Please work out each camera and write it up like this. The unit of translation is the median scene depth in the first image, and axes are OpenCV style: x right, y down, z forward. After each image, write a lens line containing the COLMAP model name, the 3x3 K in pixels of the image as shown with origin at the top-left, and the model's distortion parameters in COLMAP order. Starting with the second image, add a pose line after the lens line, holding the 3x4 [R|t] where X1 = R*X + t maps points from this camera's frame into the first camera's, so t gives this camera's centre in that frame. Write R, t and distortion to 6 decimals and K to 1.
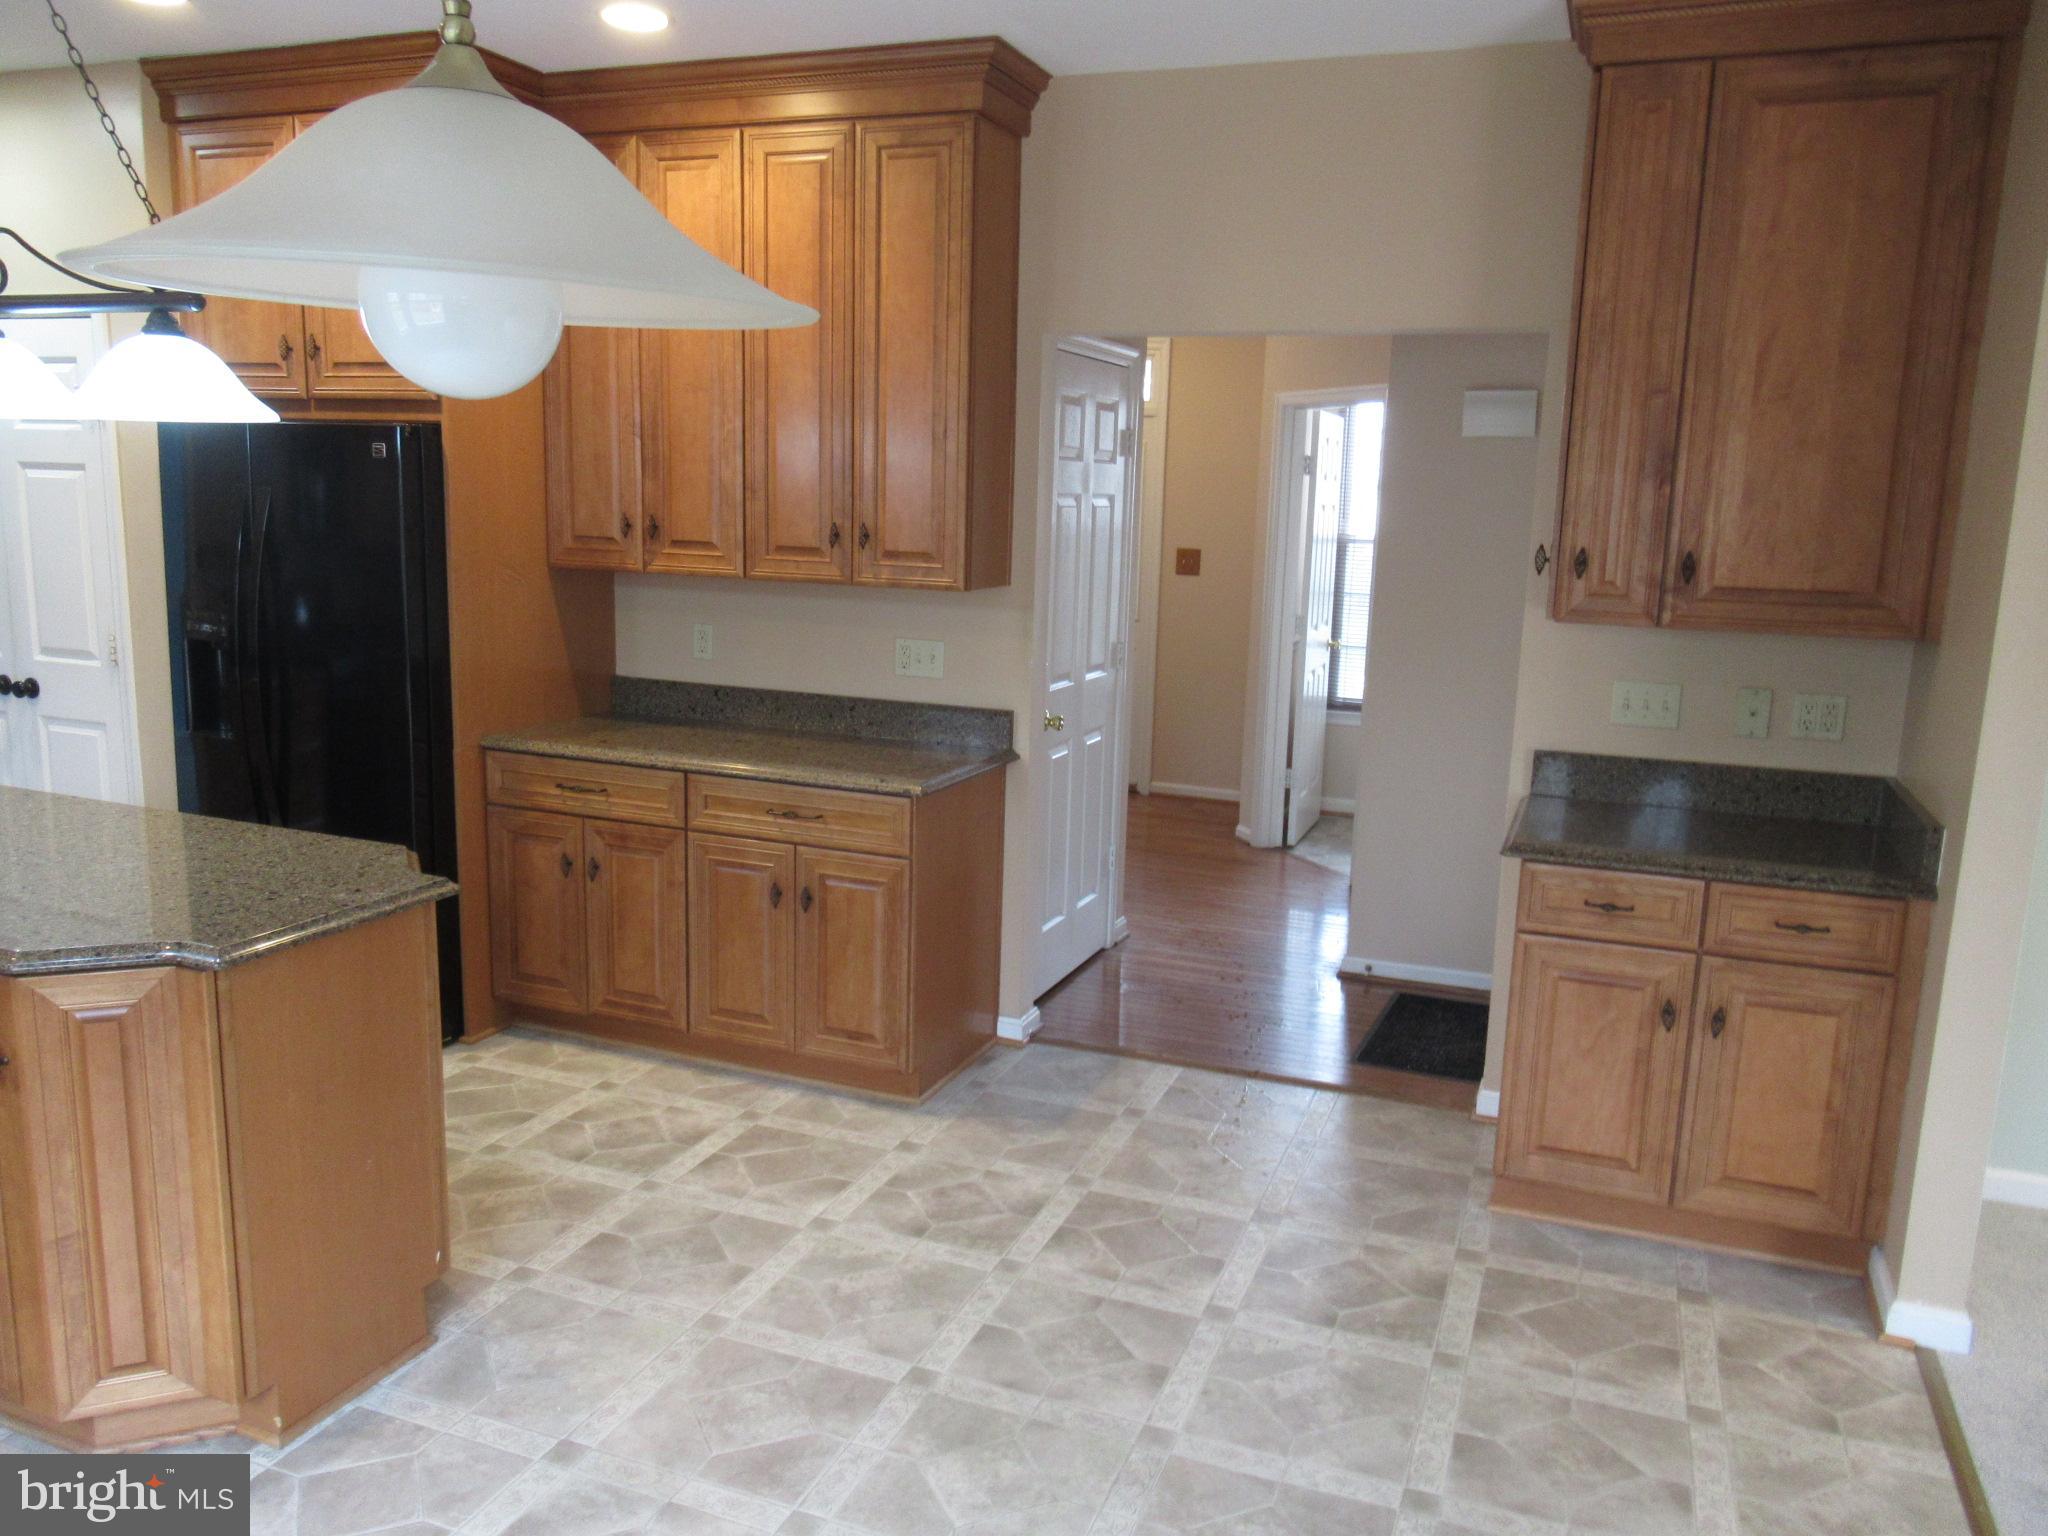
lens RADIAL K [[1547.5, 0, 1024.0], [0, 1547.5, 768.0], [0, 0, 1]] dist [-0.004595, -0.001070]
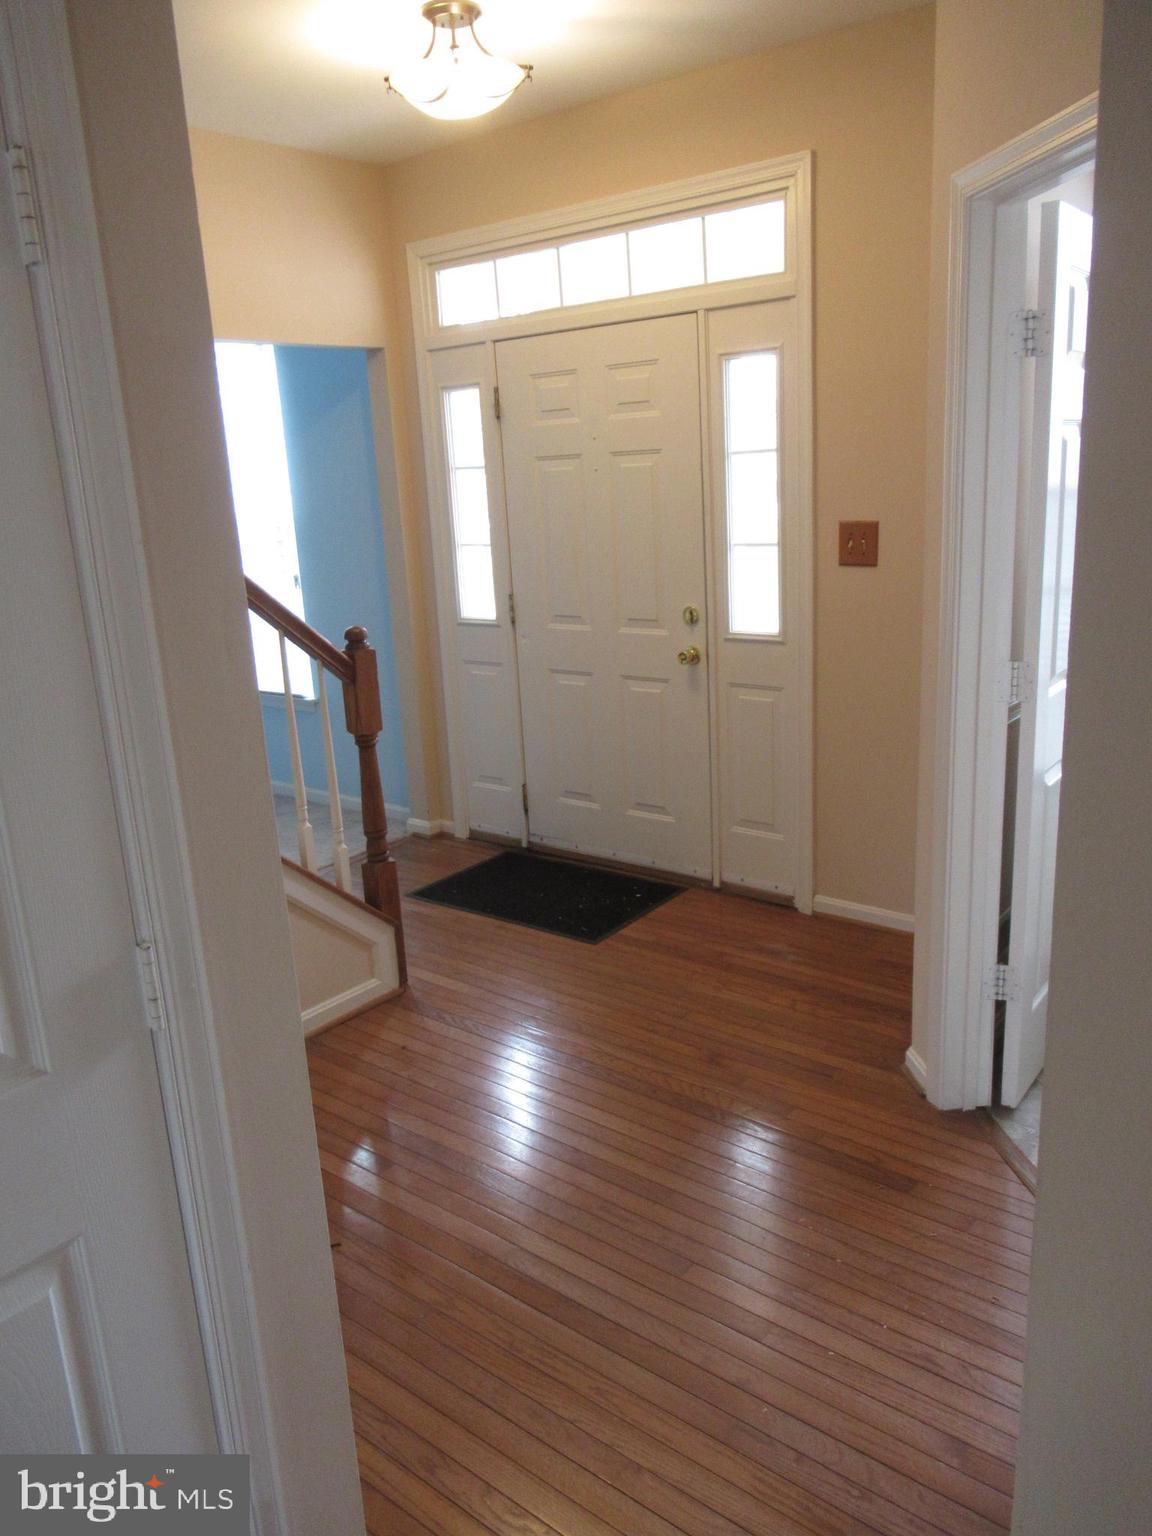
lens RADIAL K [[1134.2, 0, 576.0], [0, 1134.2, 768.0], [0, 0, 1]] dist [0.000123, -0.000731]
pose [[0.951969, -0.006796, -0.306121, 0.149782], [0.031936, 0.996505, 0.077191, -0.093482], [0.304526, -0.083260, 0.948858, 0.603183]]
